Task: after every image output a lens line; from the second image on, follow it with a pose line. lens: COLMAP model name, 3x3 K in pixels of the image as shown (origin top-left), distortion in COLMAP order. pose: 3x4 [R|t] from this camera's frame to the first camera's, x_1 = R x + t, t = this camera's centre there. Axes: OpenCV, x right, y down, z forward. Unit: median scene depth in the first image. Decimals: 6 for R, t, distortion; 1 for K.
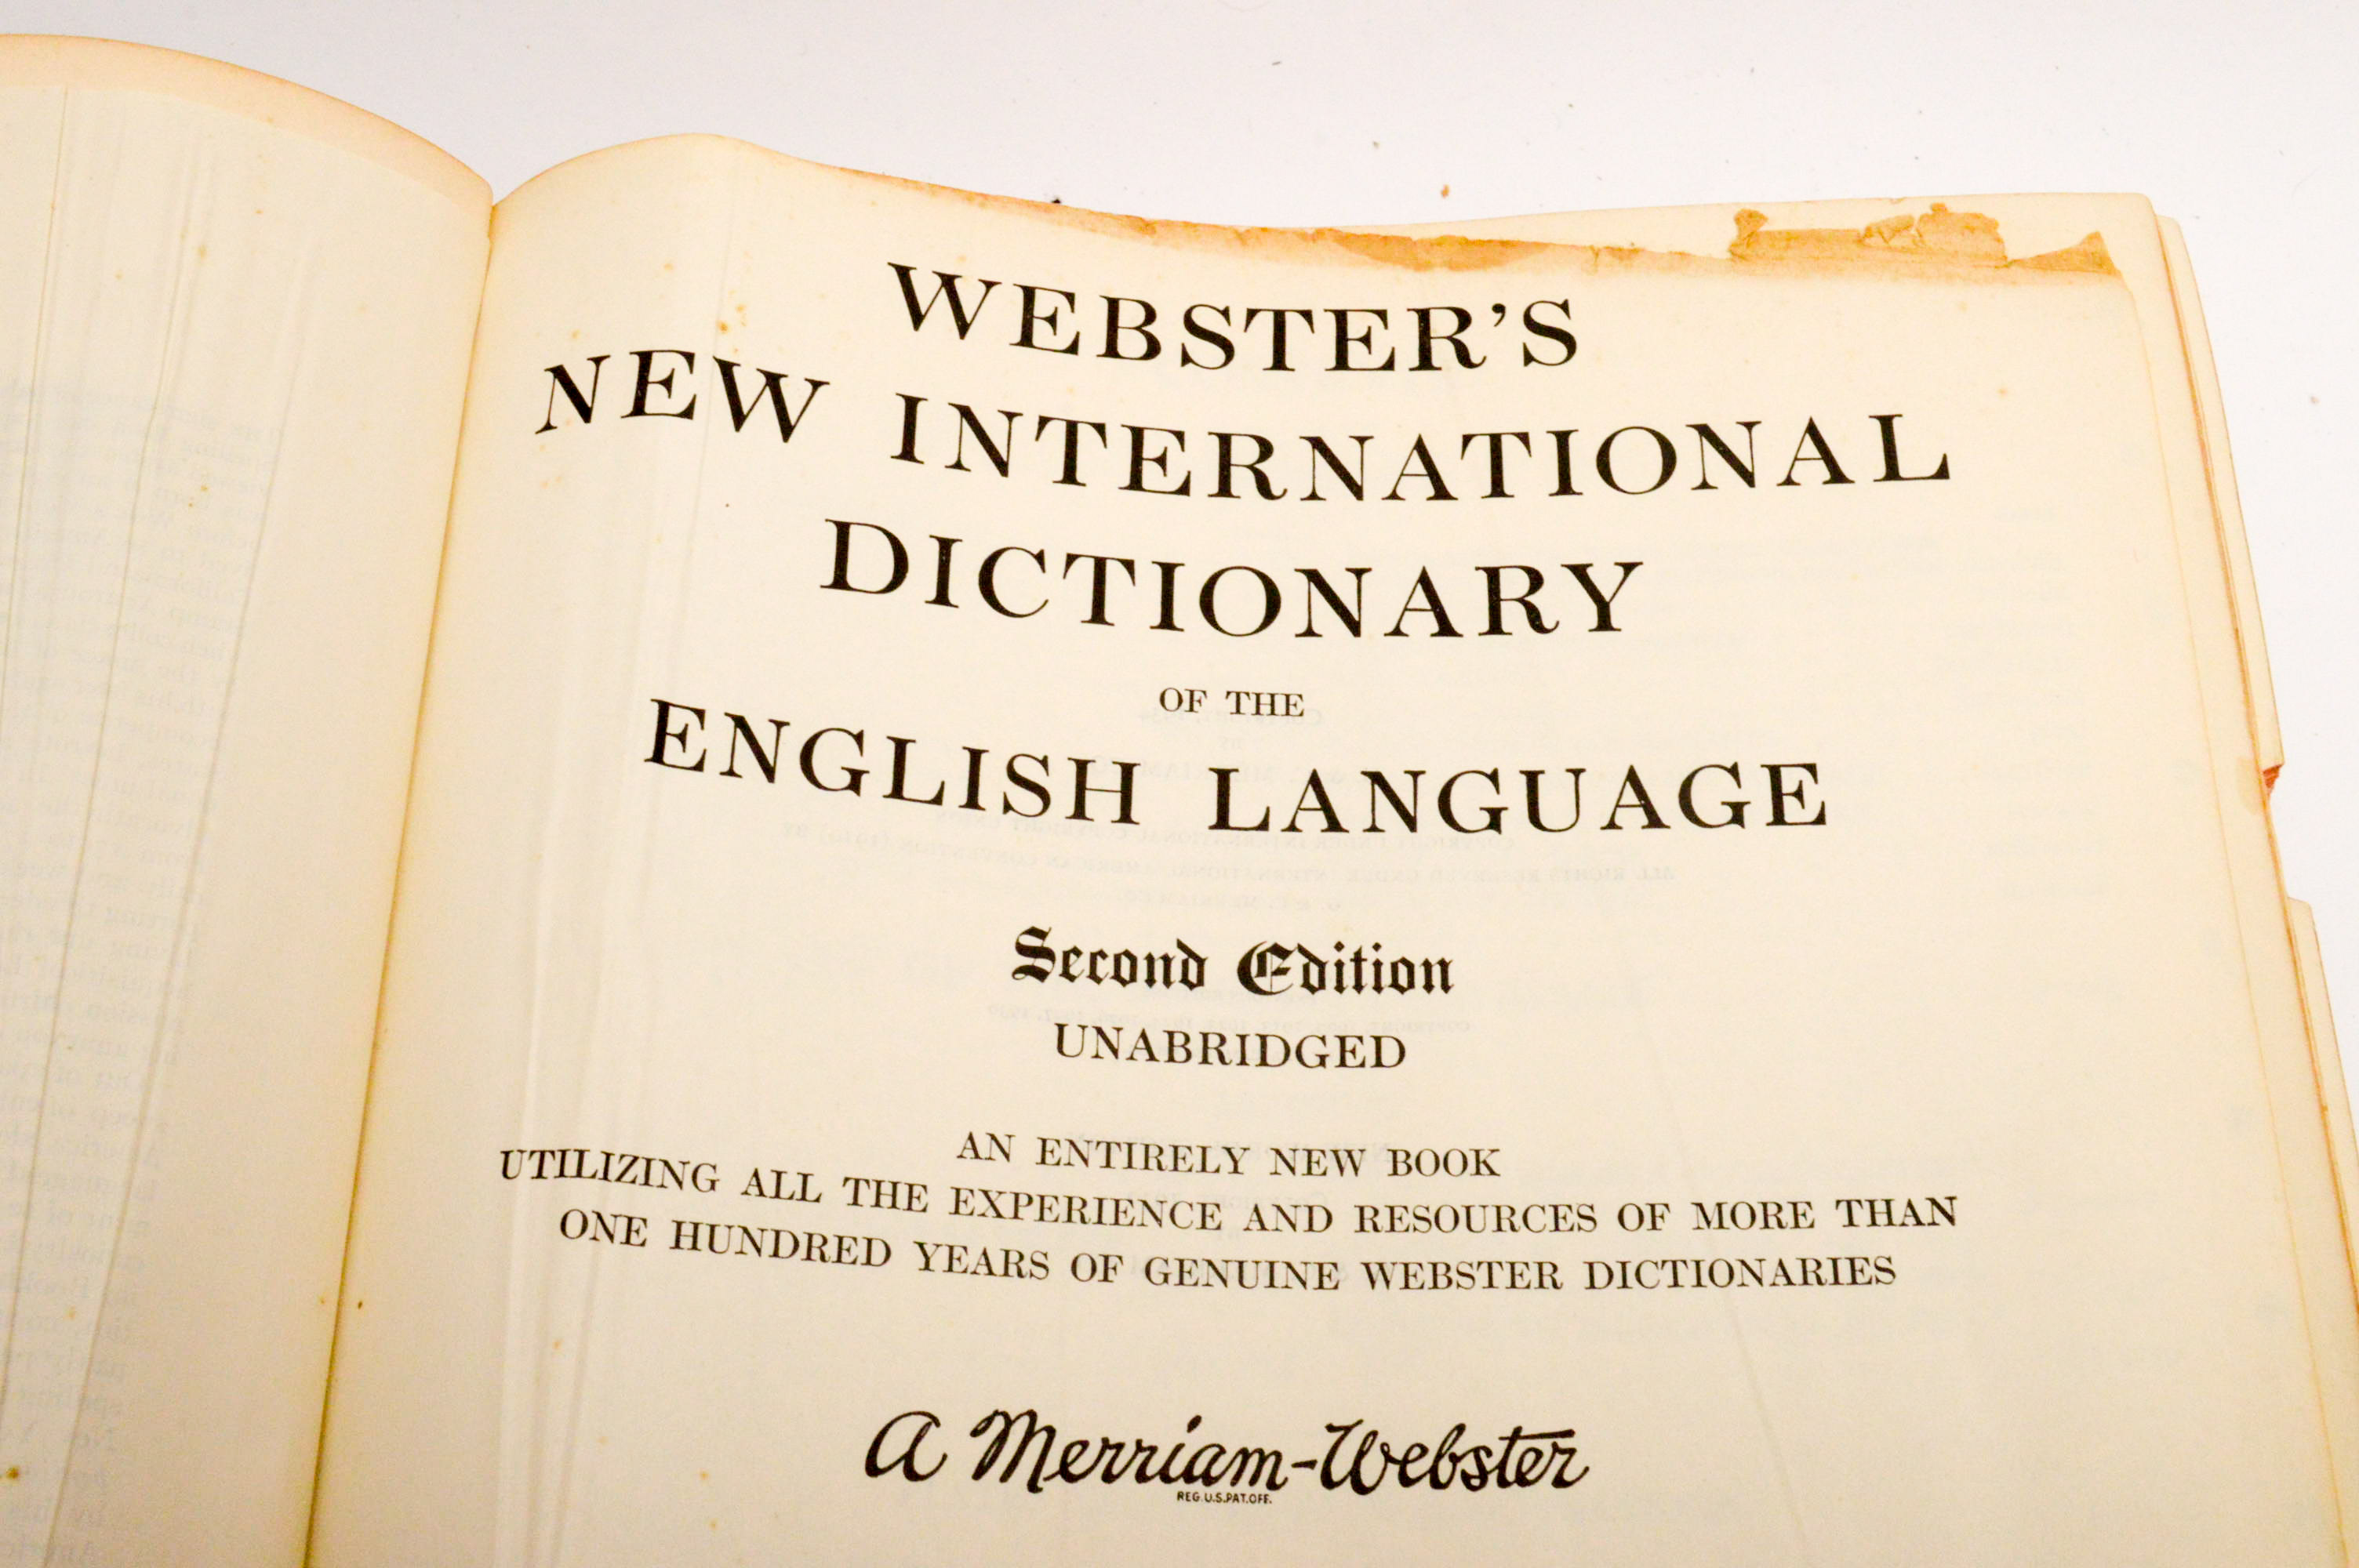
lens RADIAL K [[2353.8, 0, 1185.7], [0, 2353.8, 853.6], [0, 0, 1]] dist [-0.061173, 0.000000]
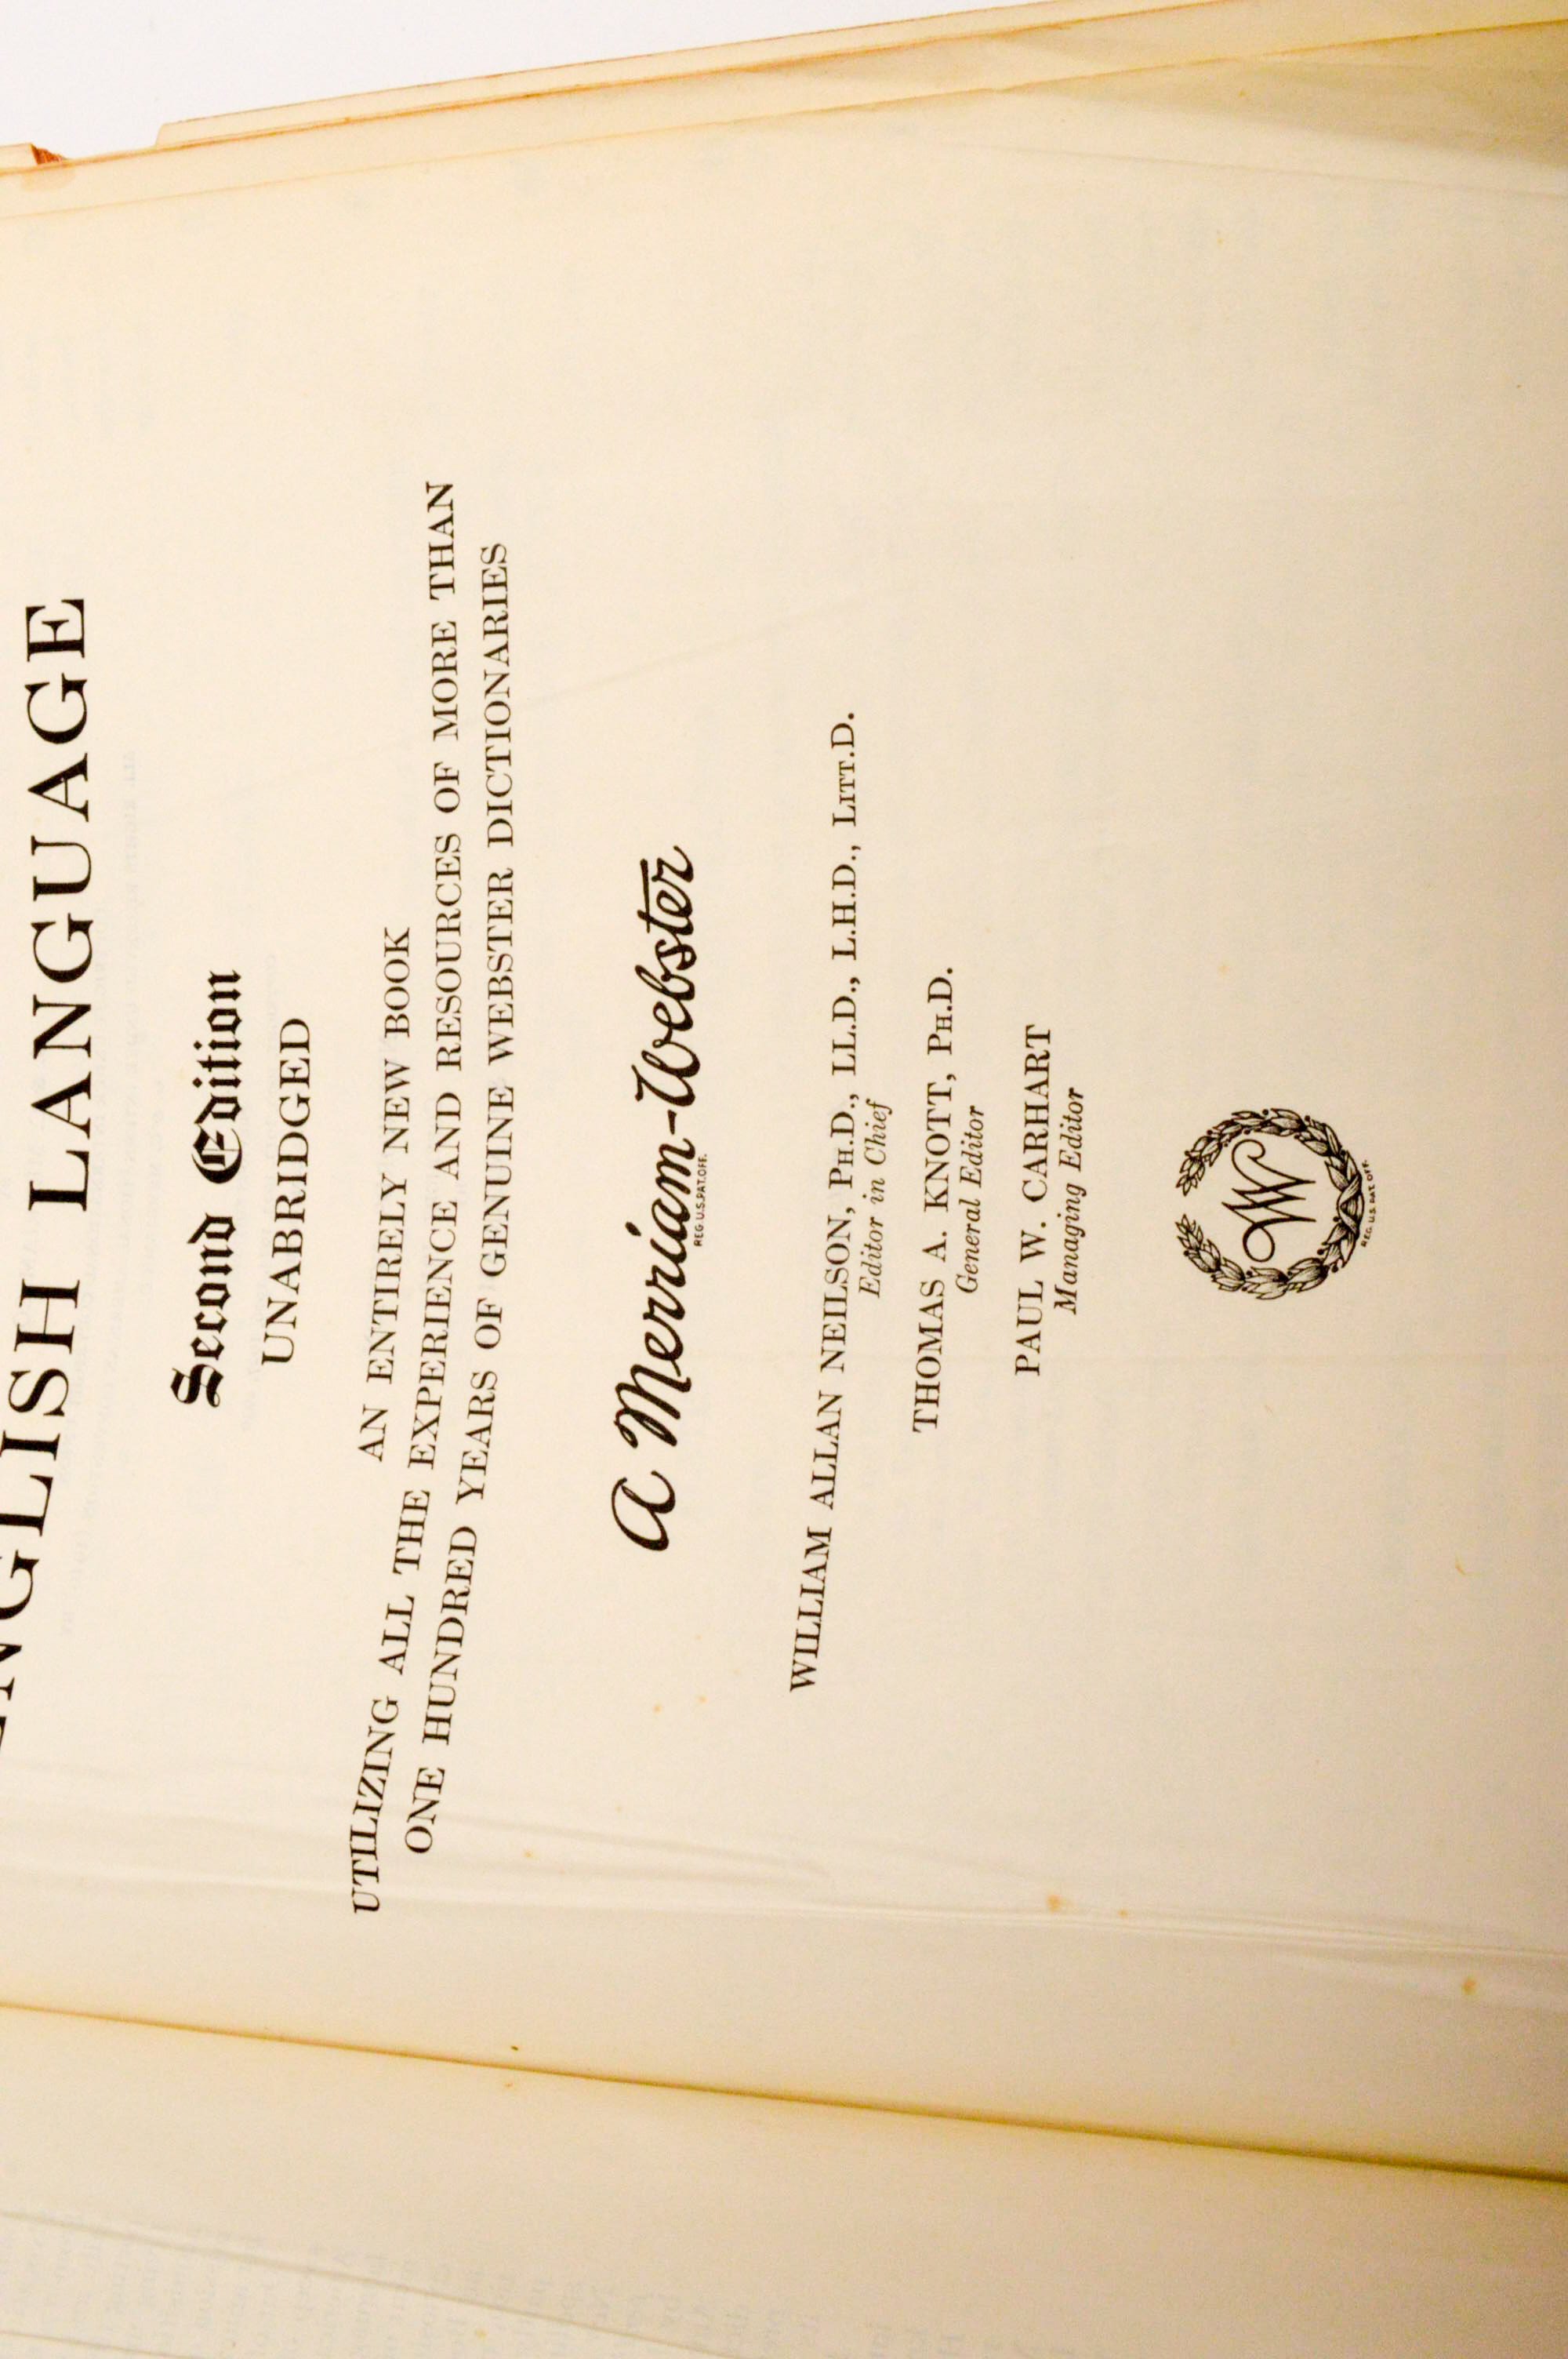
lens RADIAL K [[2353.8, 0, 786.0], [0, 2353.8, 1177.6], [0, 0, 1]] dist [-0.061173, 0.000000]
pose [[0.002928, -0.999868, 0.015951, 0.009261], [0.993029, 0.004787, 0.117774, 0.173590], [-0.117834, 0.015495, 0.992912, -0.028164]]
